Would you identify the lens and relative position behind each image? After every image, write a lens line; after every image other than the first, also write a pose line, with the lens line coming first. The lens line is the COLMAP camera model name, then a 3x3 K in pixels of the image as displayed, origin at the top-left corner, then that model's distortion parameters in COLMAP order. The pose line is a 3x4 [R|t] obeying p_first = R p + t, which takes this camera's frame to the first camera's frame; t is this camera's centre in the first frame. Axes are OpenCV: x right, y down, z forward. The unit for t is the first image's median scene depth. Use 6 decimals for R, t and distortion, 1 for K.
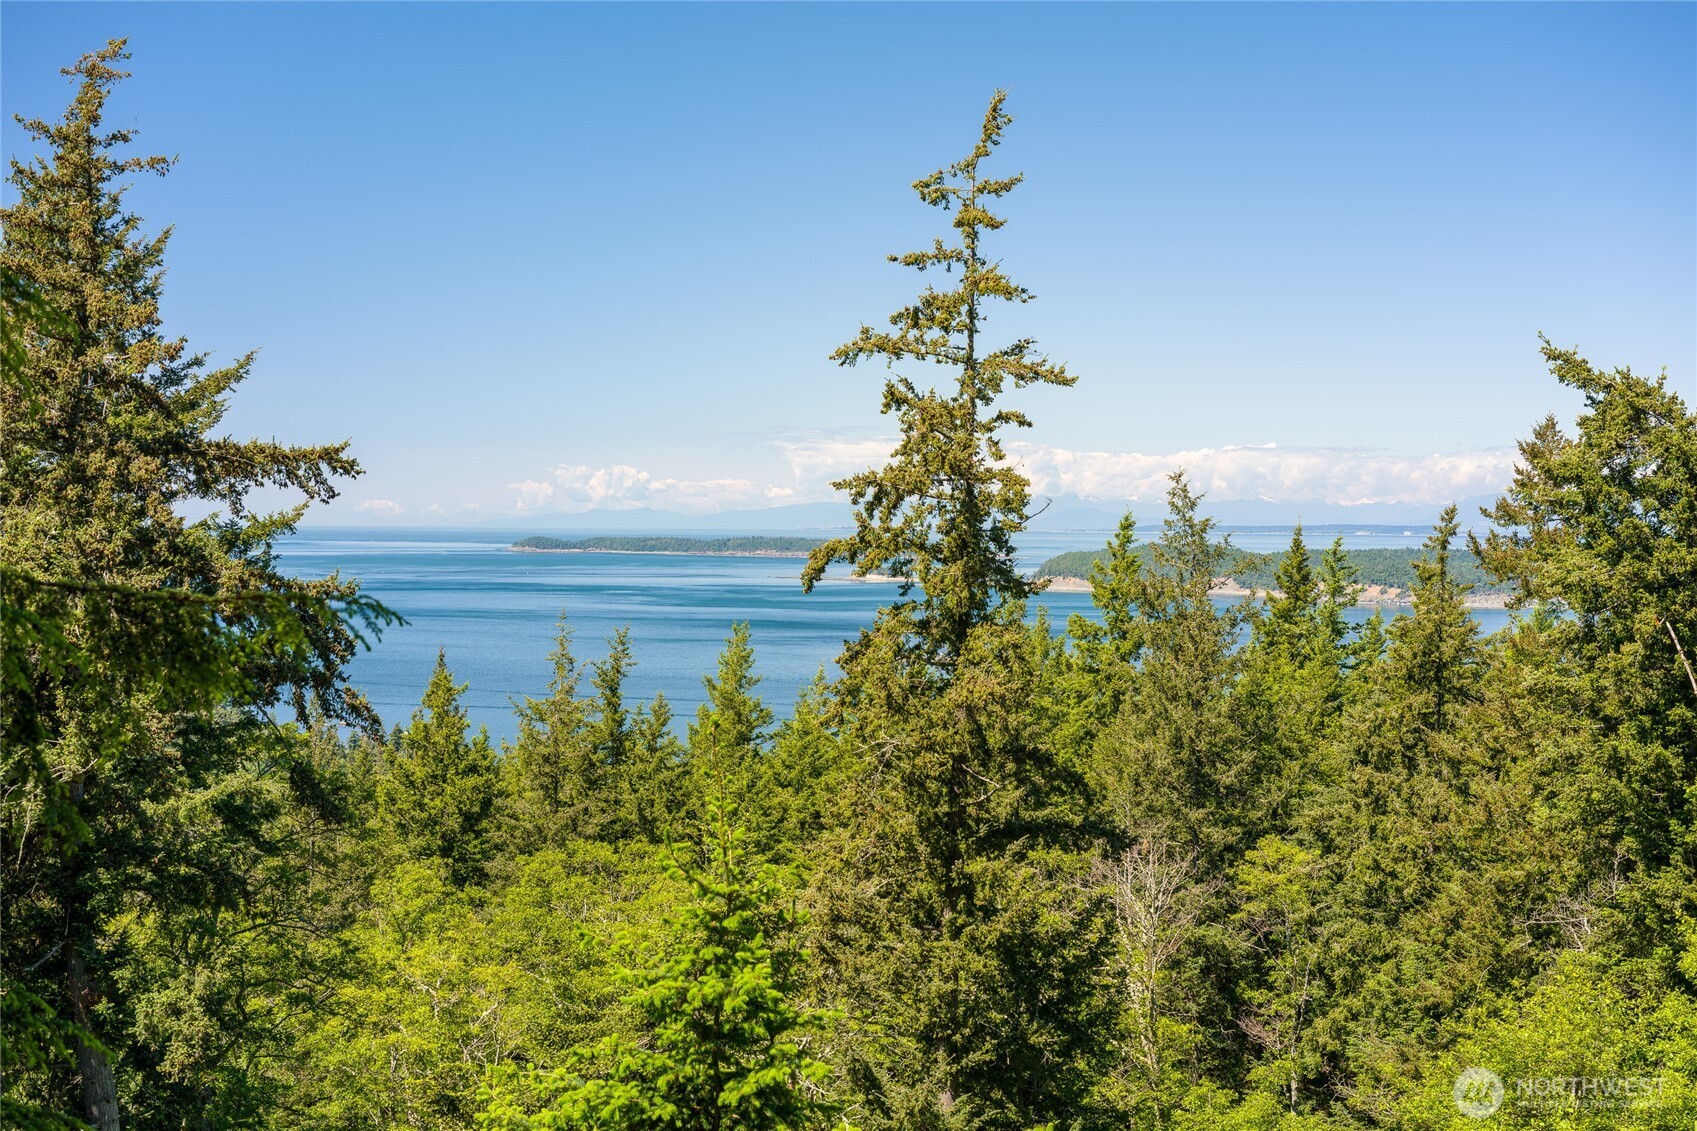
lens RADIAL K [[2987.2, 0, 877.1], [0, 2987.2, 512.5], [0, 0, 1]] dist [-0.036306, -0.003893]
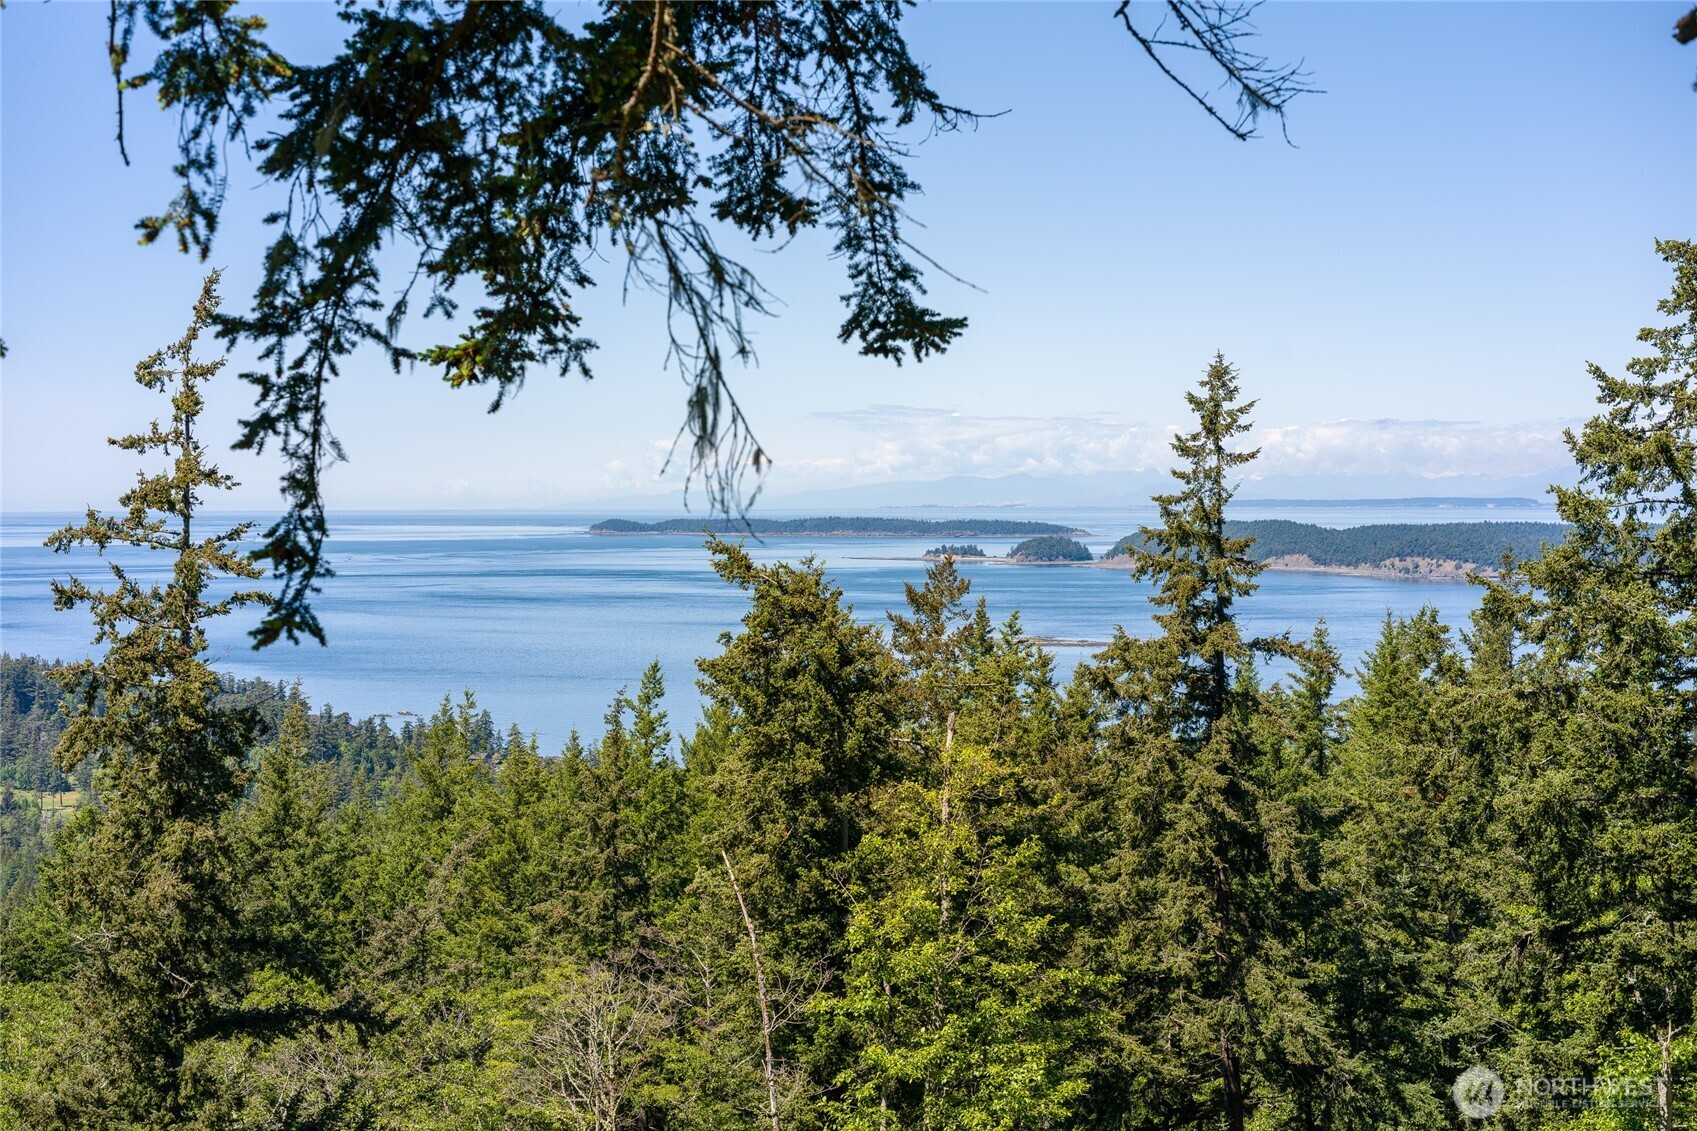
lens RADIAL K [[2987.2, 0, 877.1], [0, 2987.2, 512.5], [0, 0, 1]] dist [-0.036306, -0.003893]
pose [[0.999514, -0.011195, -0.029076, 0.287236], [0.011418, 0.999907, 0.007493, -0.066576], [0.028990, -0.007821, 0.999549, 0.026097]]
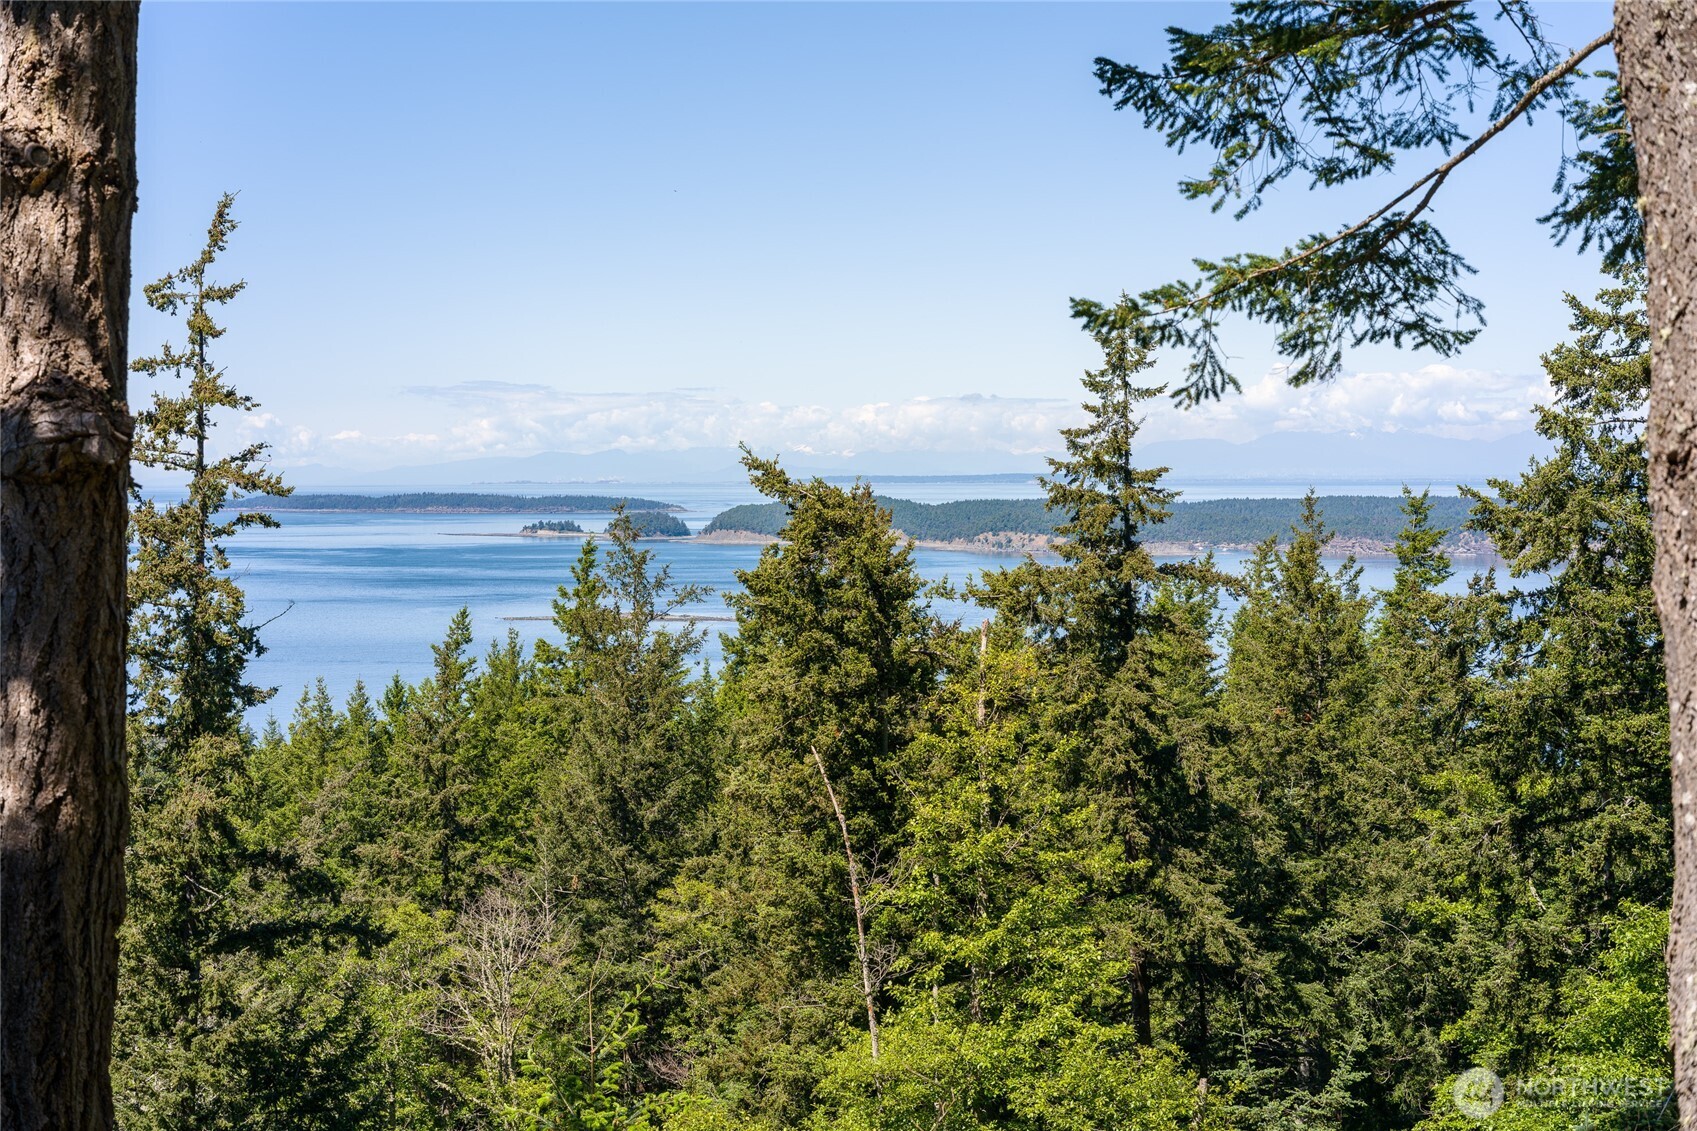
lens RADIAL K [[2987.2, 0, 877.1], [0, 2987.2, 512.5], [0, 0, 1]] dist [-0.036306, -0.003893]
pose [[0.994105, -0.012811, 0.107658, 0.148562], [0.011056, 0.999796, 0.016881, -0.049844], [-0.107853, -0.015591, 0.994045, -0.013443]]
